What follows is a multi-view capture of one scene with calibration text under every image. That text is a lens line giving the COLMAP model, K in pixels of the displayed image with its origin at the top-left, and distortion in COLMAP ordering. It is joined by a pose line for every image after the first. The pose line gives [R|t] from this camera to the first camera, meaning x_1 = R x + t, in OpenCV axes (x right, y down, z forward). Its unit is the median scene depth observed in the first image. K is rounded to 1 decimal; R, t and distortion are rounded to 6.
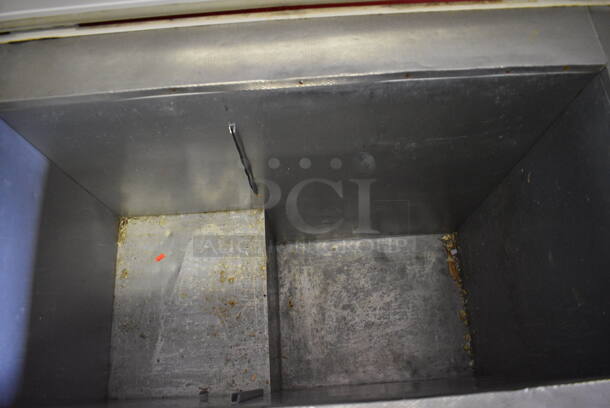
lens RADIAL K [[472.5, 0, 305.0], [0, 472.5, 204.0], [0, 0, 1]] dist [-0.092277, 0.009599]
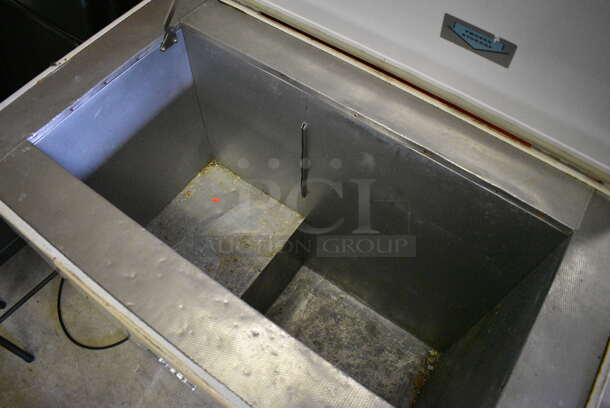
lens RADIAL K [[472.5, 0, 305.0], [0, 472.5, 204.0], [0, 0, 1]] dist [-0.092277, 0.009599]
pose [[0.782418, 0.554344, -0.283770, 0.236965], [-0.598215, 0.795678, -0.095058, 0.097600], [0.173095, 0.244131, 0.954169, -0.162360]]
